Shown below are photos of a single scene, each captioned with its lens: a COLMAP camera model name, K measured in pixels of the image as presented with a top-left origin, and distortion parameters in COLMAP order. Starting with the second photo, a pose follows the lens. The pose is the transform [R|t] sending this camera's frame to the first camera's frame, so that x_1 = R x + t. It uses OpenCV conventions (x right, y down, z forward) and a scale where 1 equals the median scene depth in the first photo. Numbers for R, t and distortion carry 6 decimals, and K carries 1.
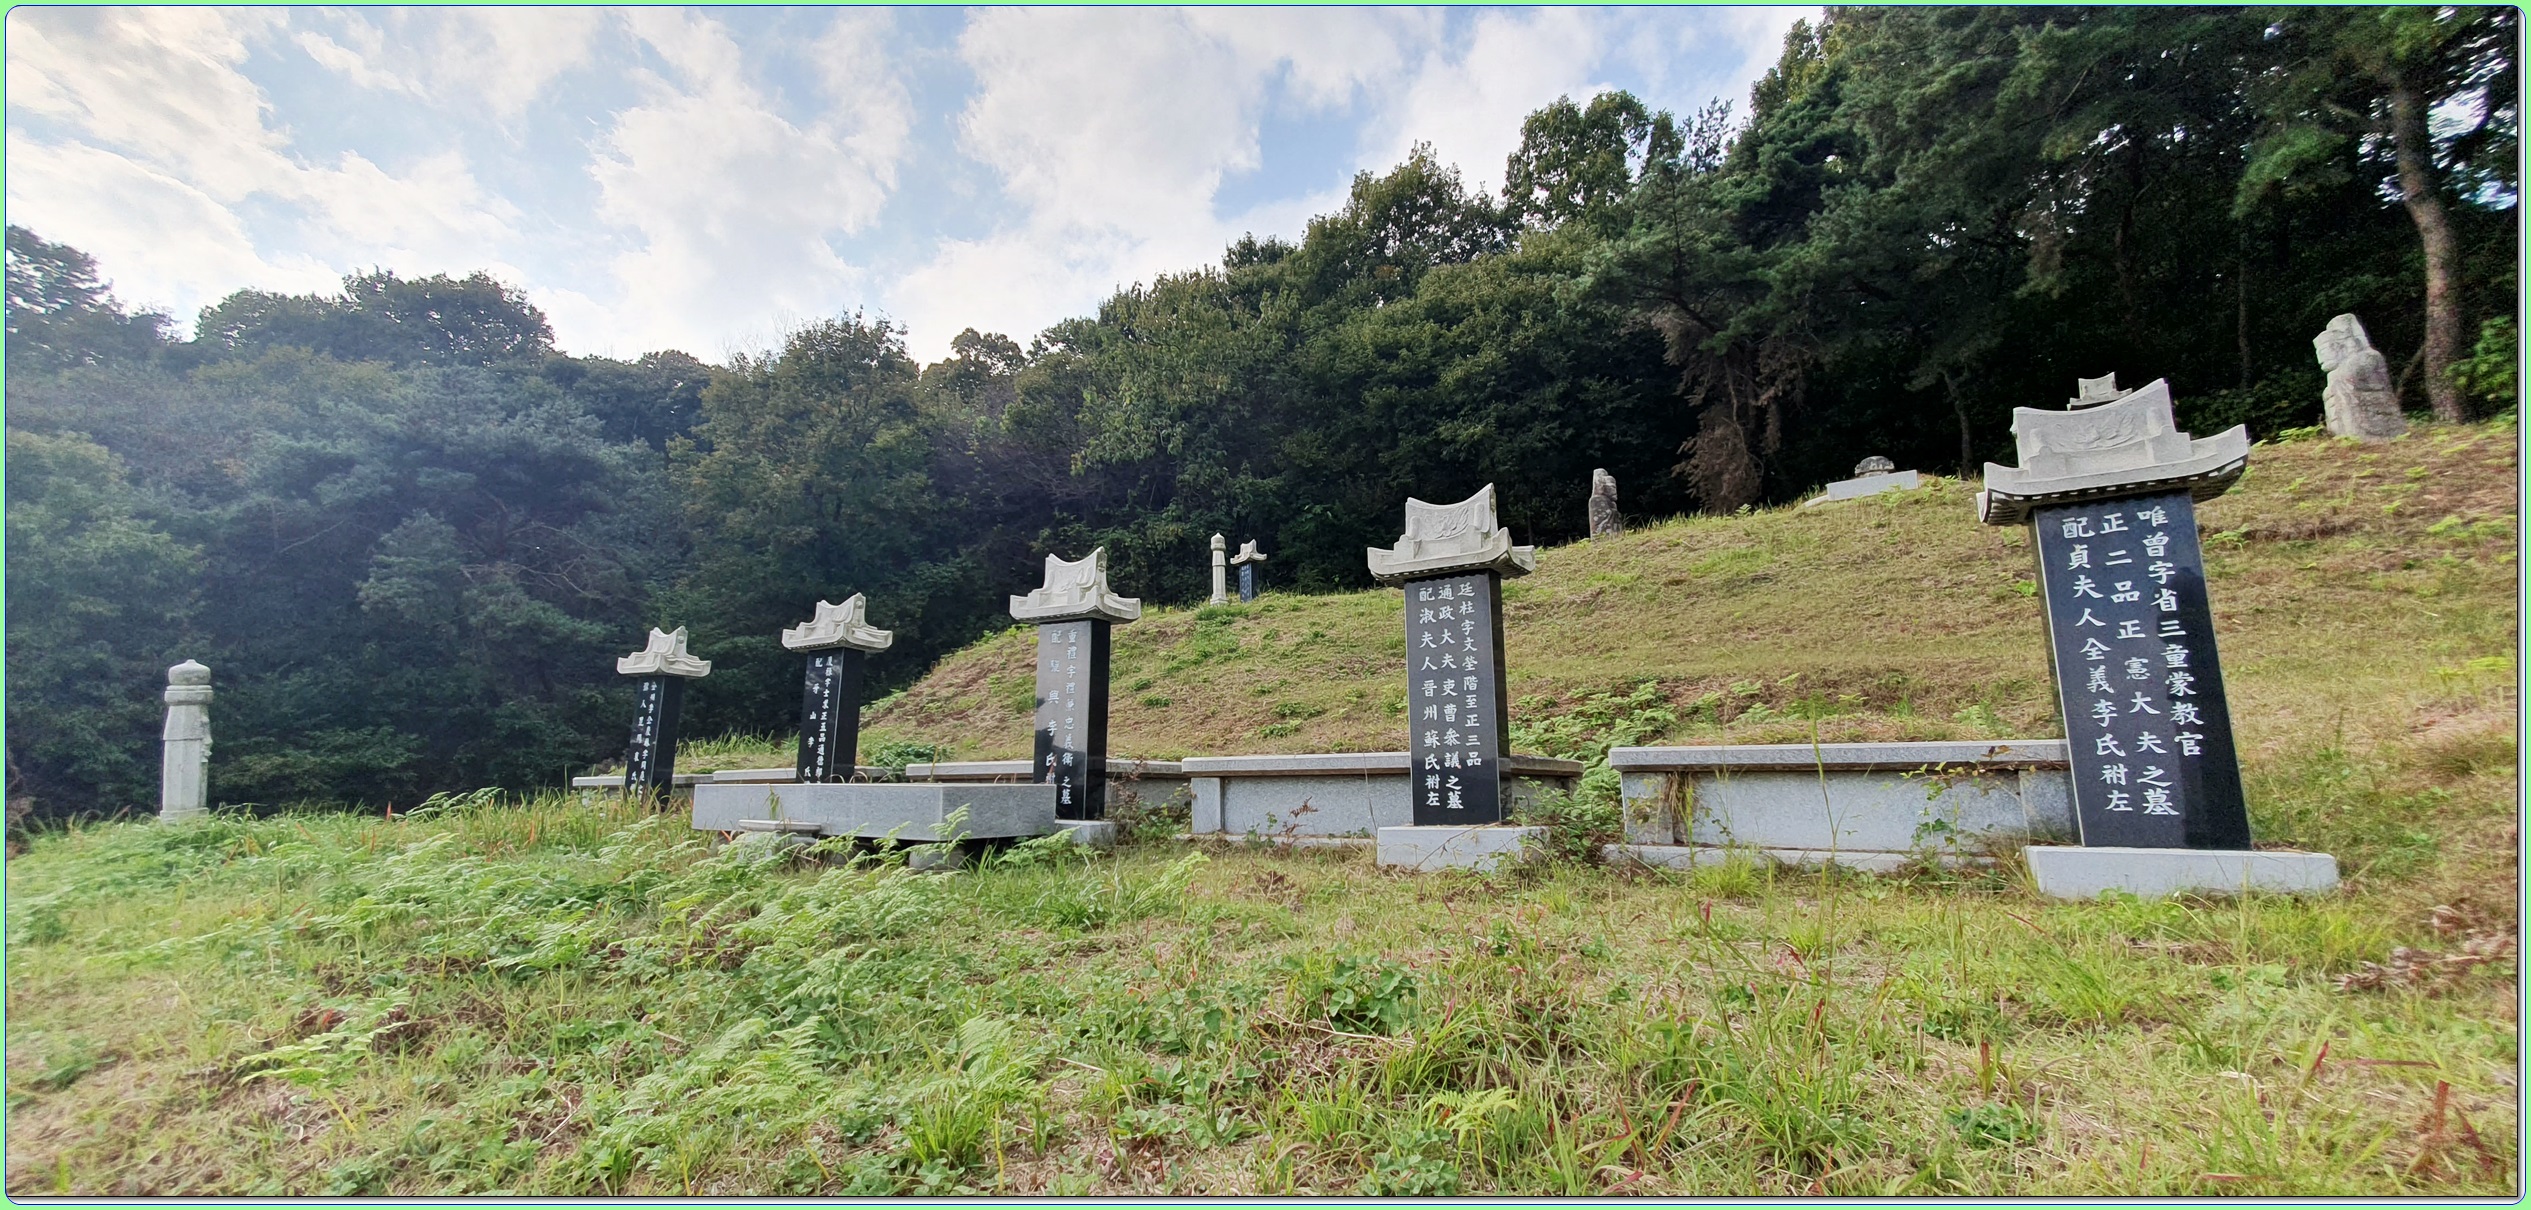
lens RADIAL K [[997.7, 0, 1262.2], [0, 997.7, 629.3], [0, 0, 1]] dist [0.012514, -0.000234]
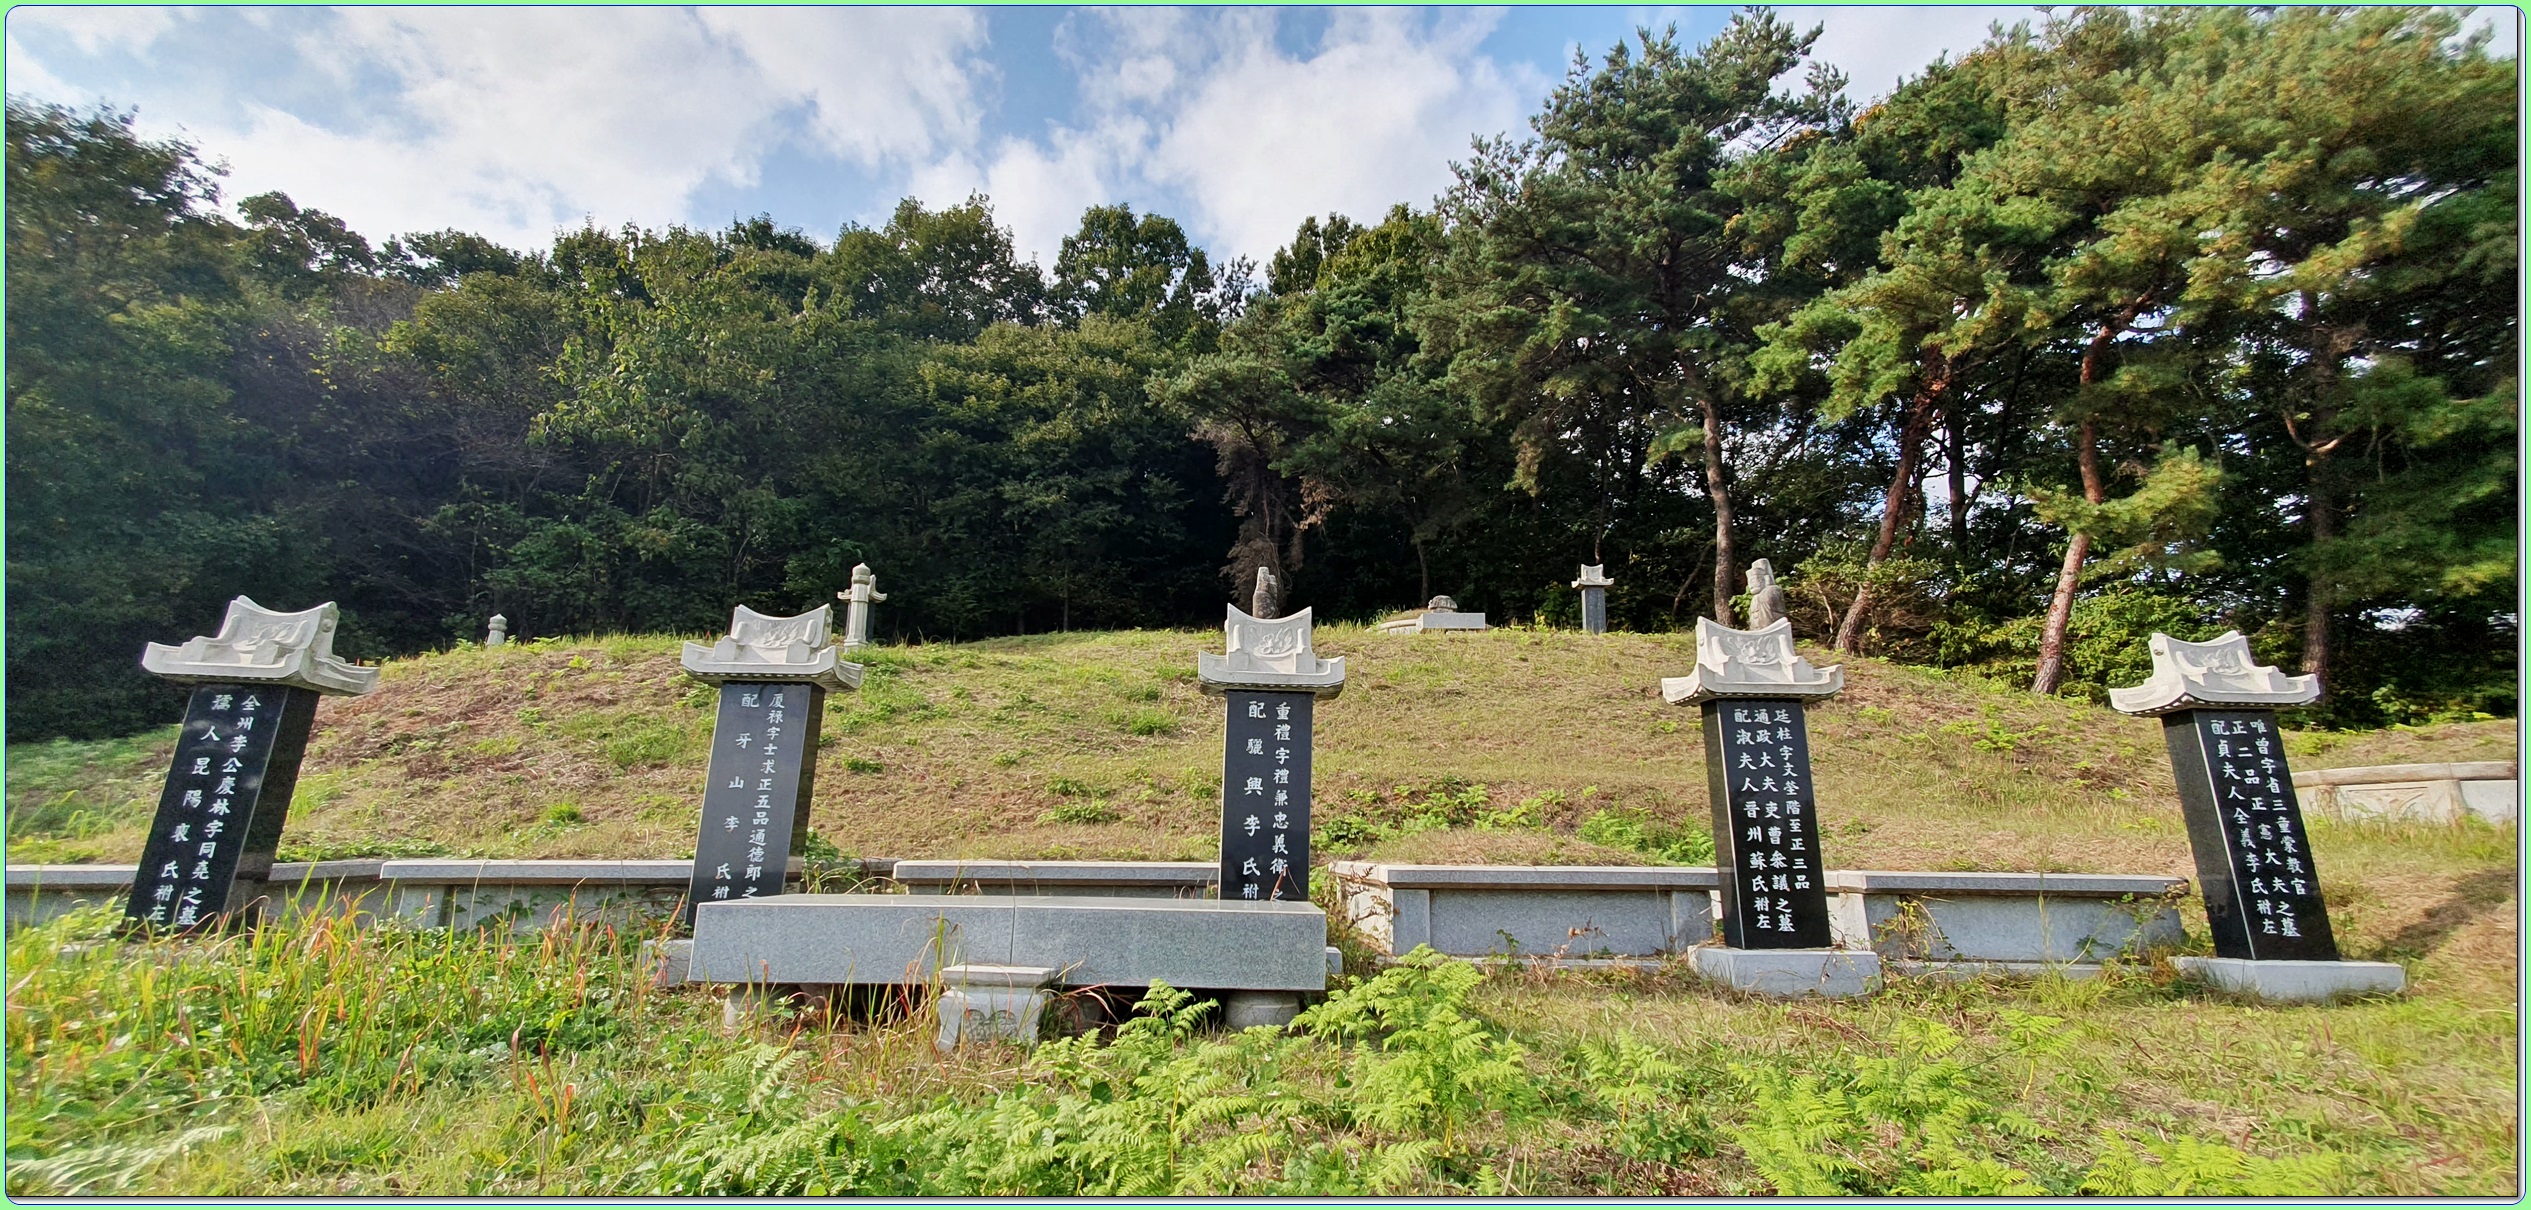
lens RADIAL K [[997.7, 0, 1262.2], [0, 997.7, 629.3], [0, 0, 1]] dist [0.012514, -0.000234]
pose [[0.827610, 0.136808, 0.544377, -0.133532], [-0.100124, 0.990270, -0.096648, 0.004161], [-0.552302, 0.025481, 0.833255, 0.068250]]
